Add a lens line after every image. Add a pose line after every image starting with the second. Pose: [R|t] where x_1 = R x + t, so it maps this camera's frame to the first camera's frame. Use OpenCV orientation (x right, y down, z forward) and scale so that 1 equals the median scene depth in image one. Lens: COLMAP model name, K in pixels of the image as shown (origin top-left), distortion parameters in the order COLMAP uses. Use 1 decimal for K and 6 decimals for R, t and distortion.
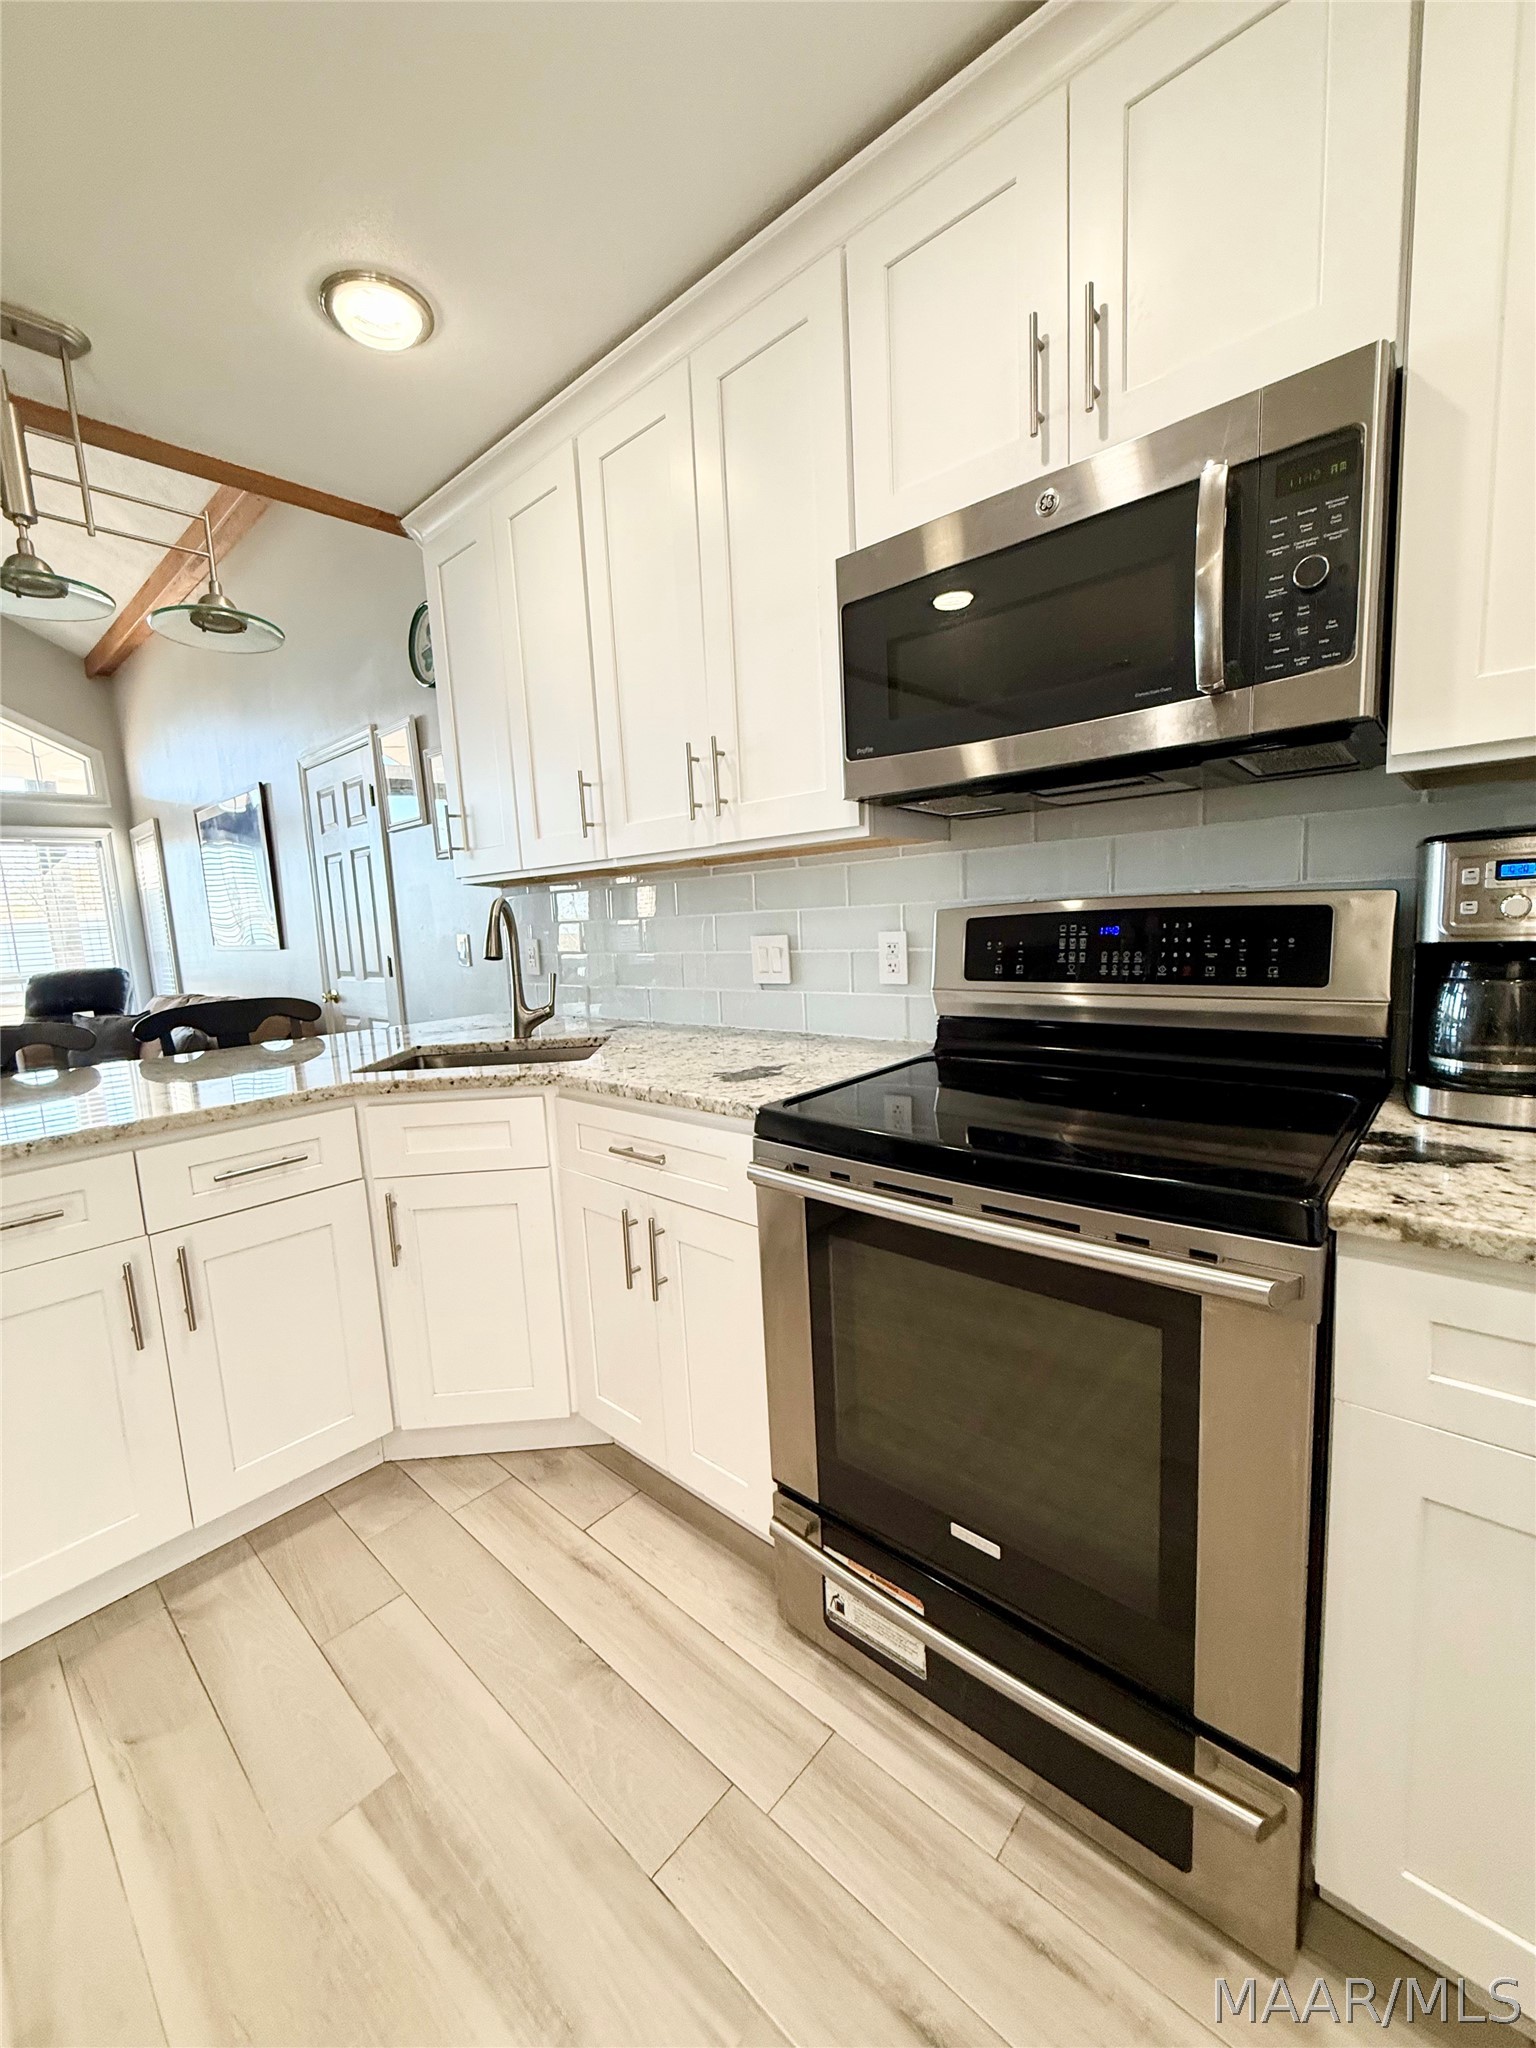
lens RADIAL K [[818.0, 0, 765.7], [0, 818.0, 1019.3], [0, 0, 1]] dist [0.000337, -0.000140]
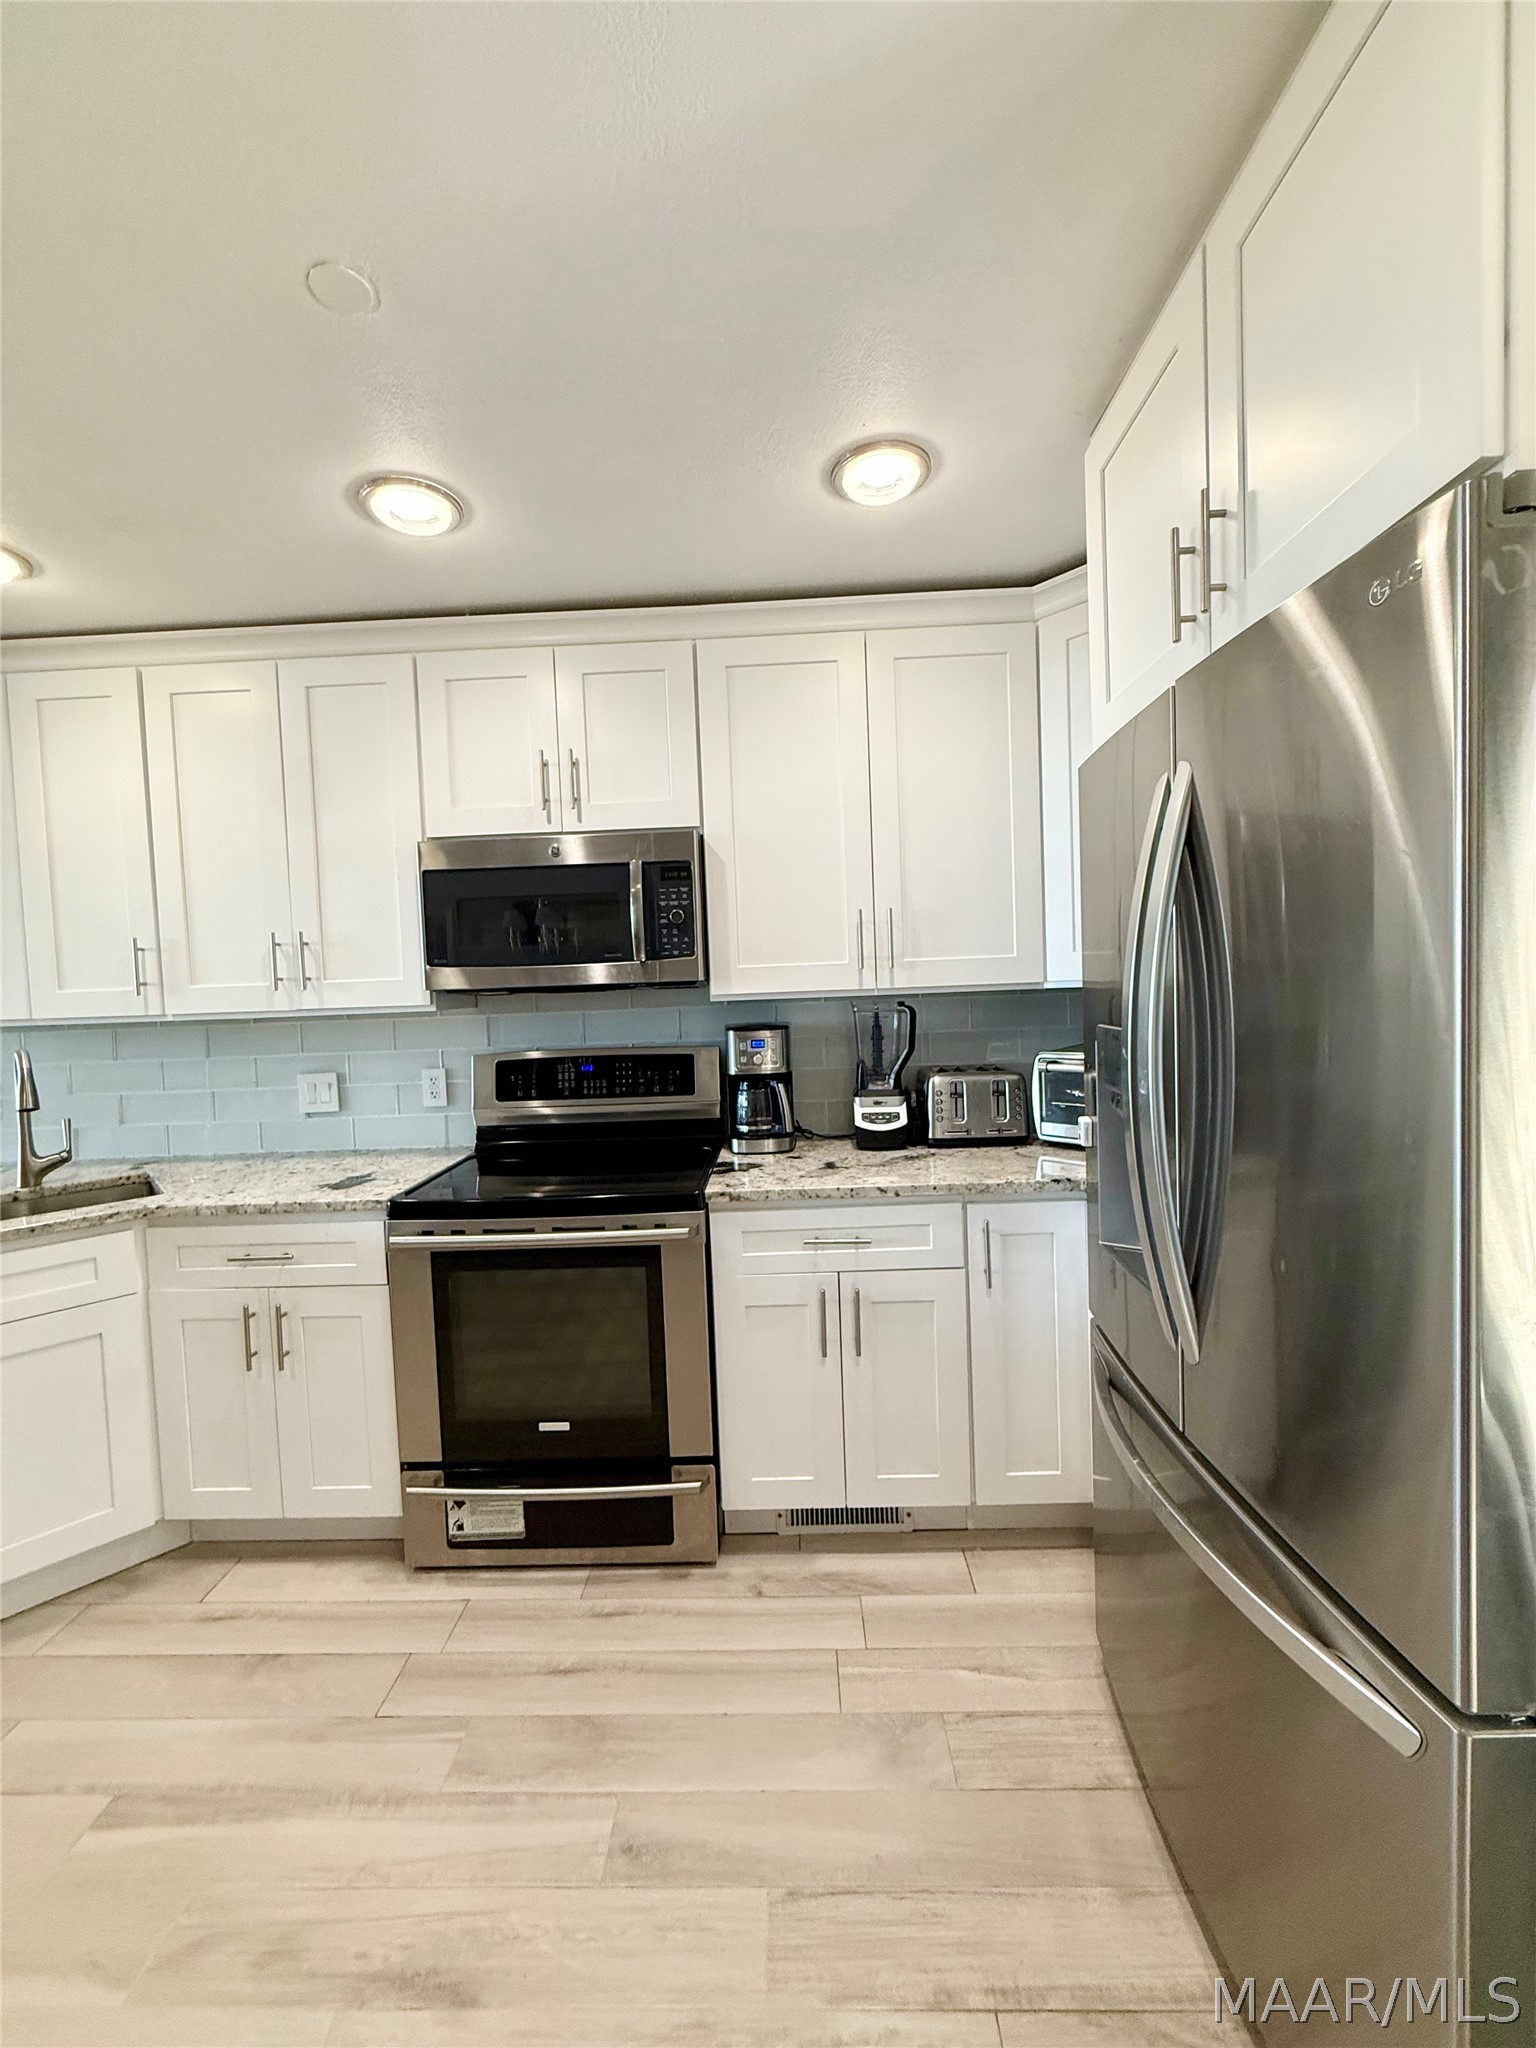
lens RADIAL K [[821.1, 0, 767.0], [0, 821.1, 1018.9], [0, 0, 1]] dist [0.001115, -0.000341]
pose [[0.762738, -0.007233, 0.646667, -0.416552], [0.082442, 0.992867, -0.086135, -0.031825], [-0.641431, 0.119010, 0.757894, -0.575003]]
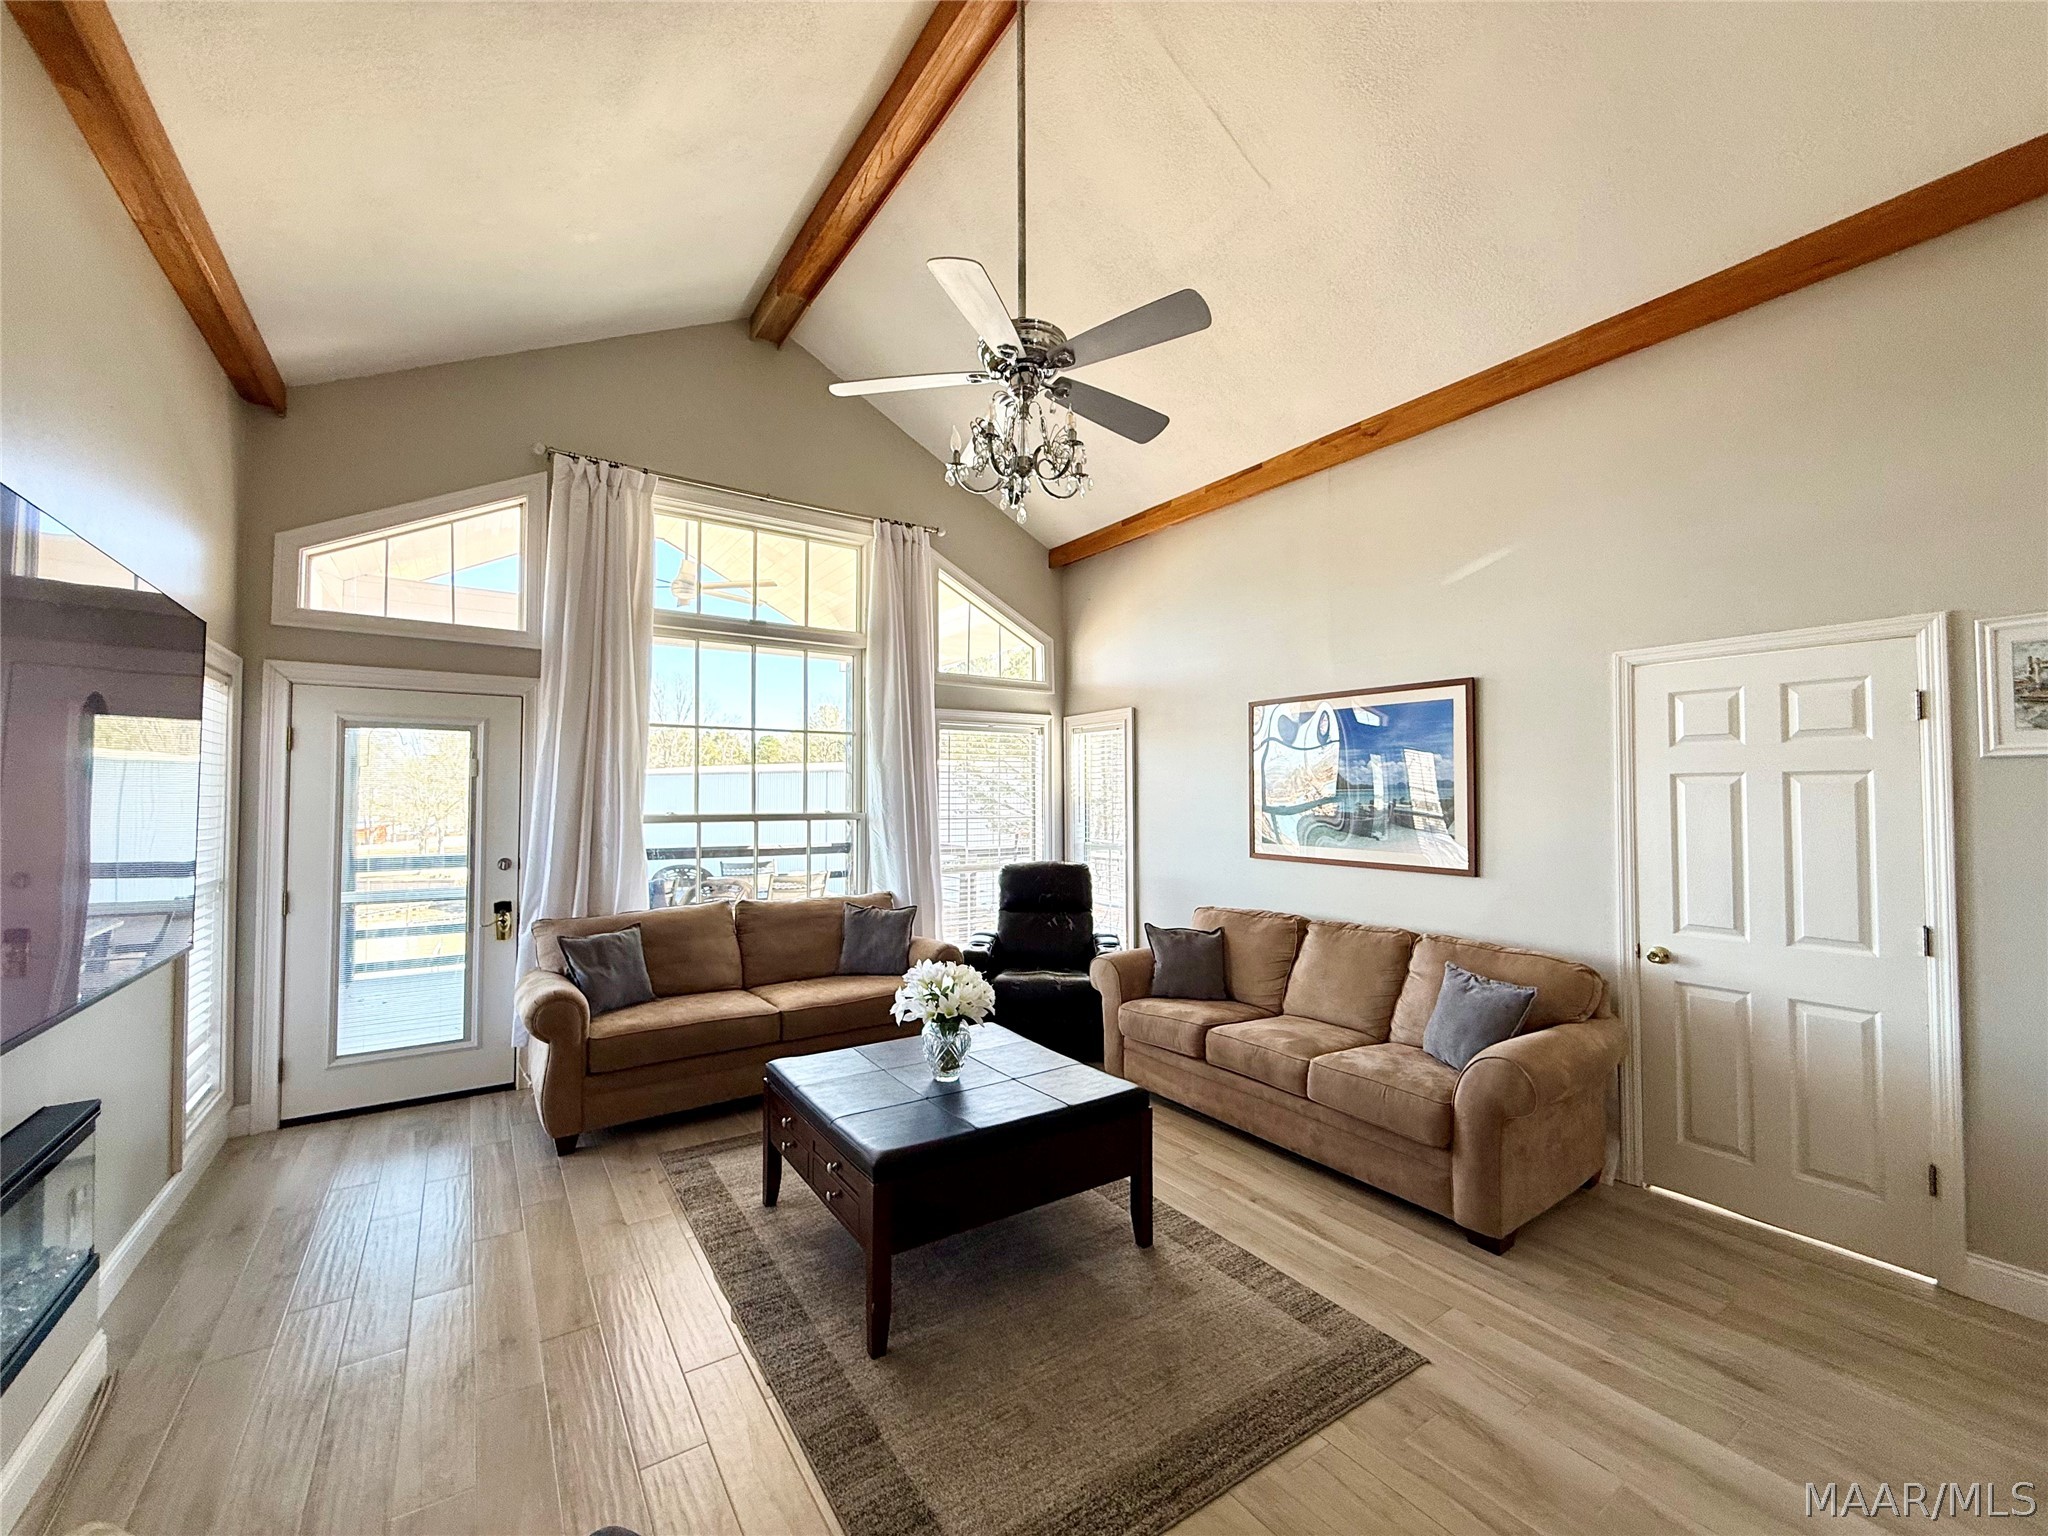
lens RADIAL K [[818.0, 0, 1024.0], [0, 818.0, 768.0], [0, 0, 1]] dist [0.000337, -0.000140]
pose [[0.970574, 0.042601, -0.237005, -2.727753], [-0.079255, 0.985905, -0.147344, -0.118076], [0.227388, 0.161792, 0.960270, 0.325884]]
